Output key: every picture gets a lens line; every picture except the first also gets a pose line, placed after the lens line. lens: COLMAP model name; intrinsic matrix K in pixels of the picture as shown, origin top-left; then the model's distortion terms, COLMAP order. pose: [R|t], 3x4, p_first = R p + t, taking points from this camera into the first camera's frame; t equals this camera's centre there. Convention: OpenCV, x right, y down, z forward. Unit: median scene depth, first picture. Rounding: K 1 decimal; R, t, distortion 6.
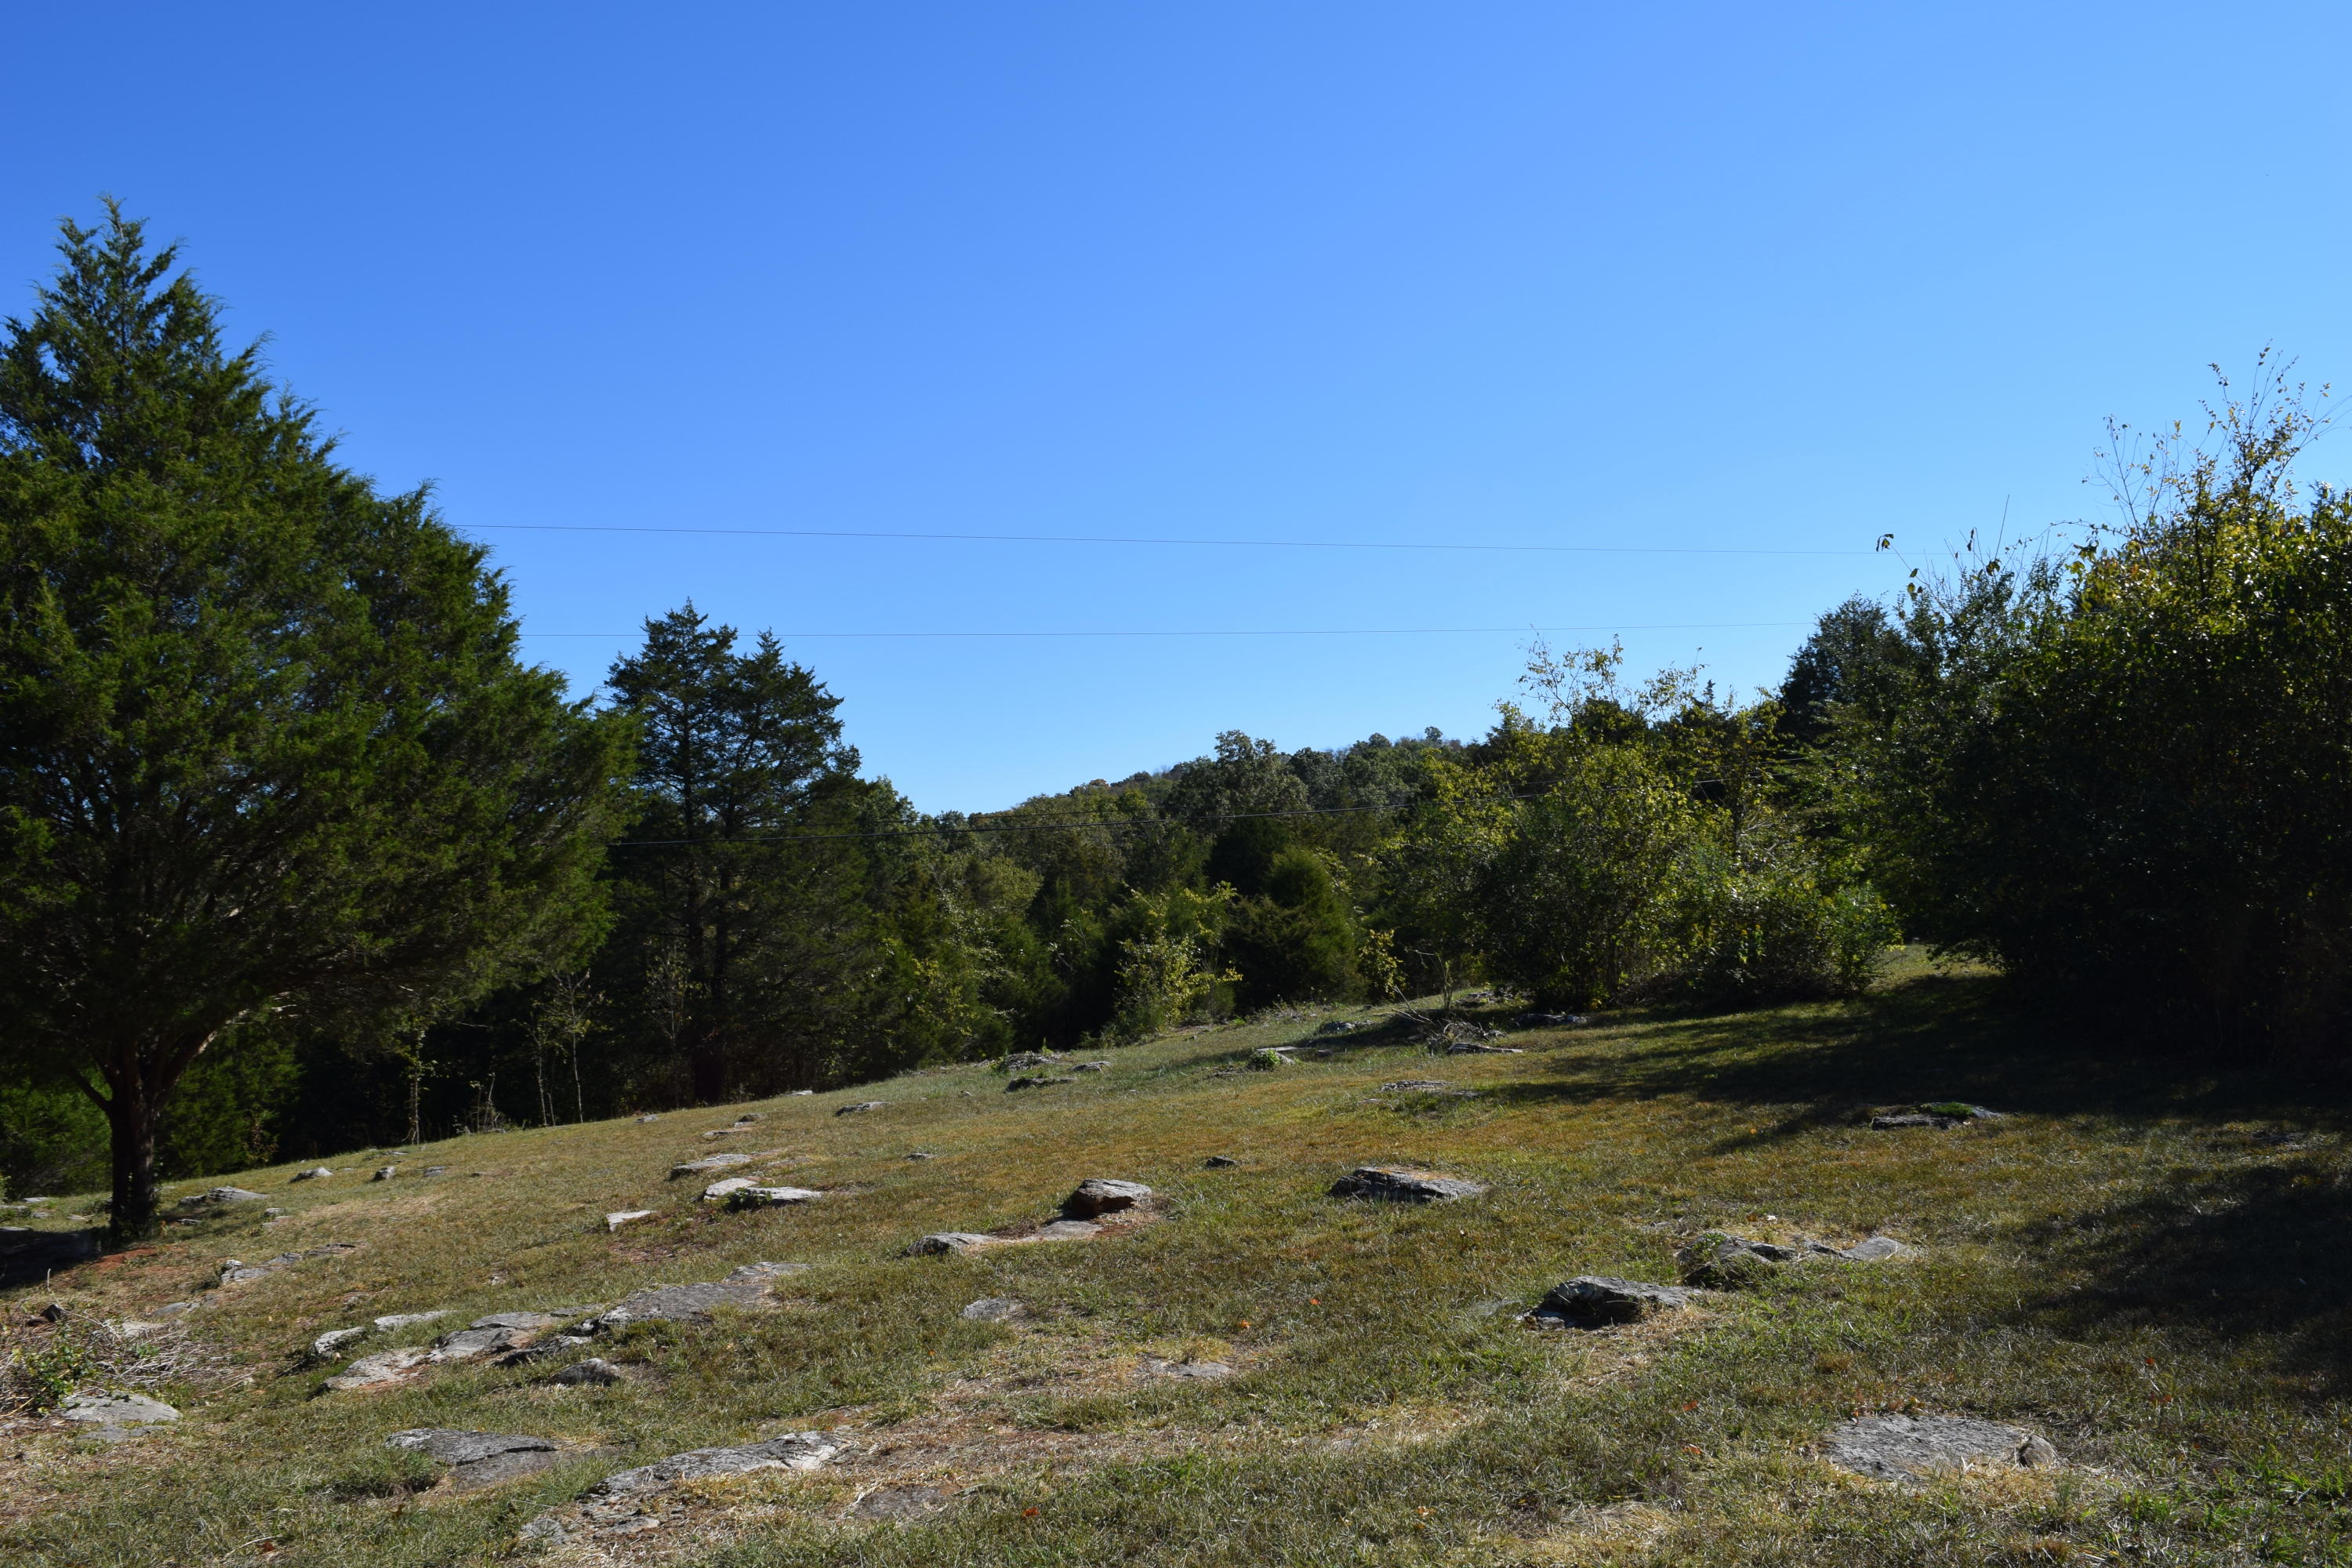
lens RADIAL K [[1827.4, 0, 1176.0], [0, 1827.4, 784.0], [0, 0, 1]] dist [-0.107073, 0.046342]
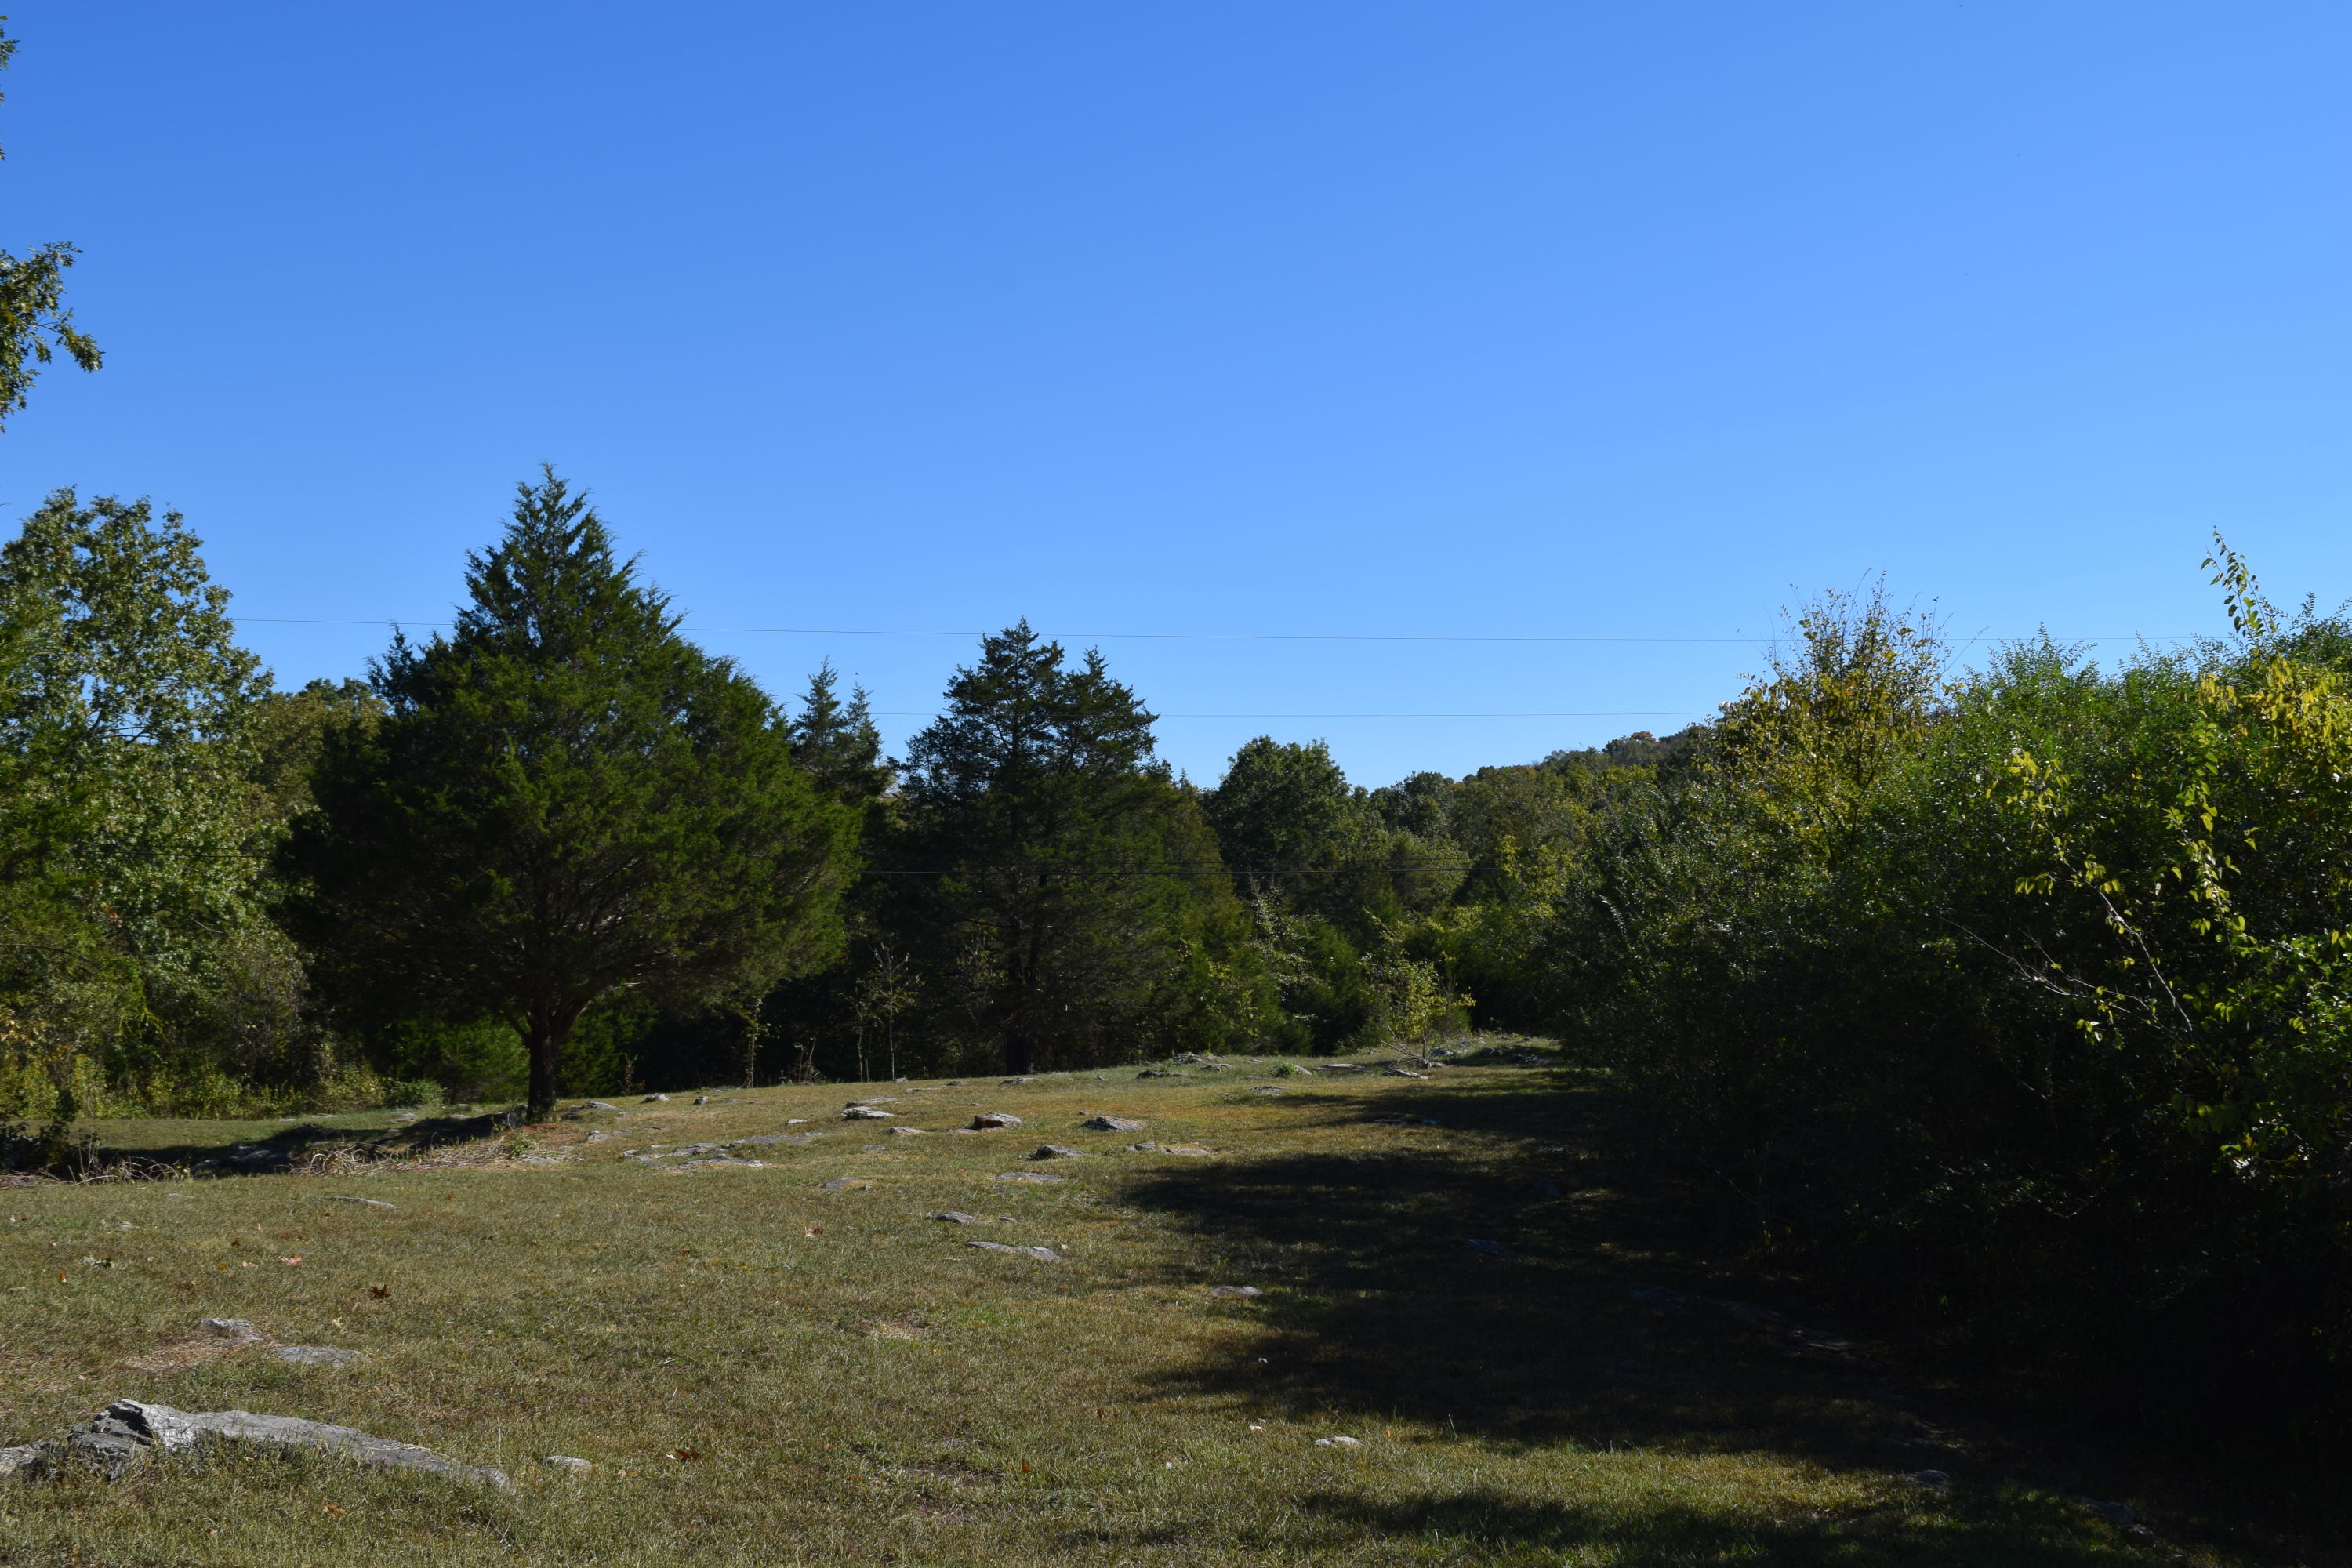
lens RADIAL K [[2290.4, 0, 1176.0], [0, 2290.4, 784.0], [0, 0, 1]] dist [-0.083017, 0.019358]
pose [[0.966125, 0.052788, -0.252618, 0.323313], [-0.045790, 0.998389, 0.033507, -0.099252], [0.253980, -0.020805, 0.966986, -0.577816]]
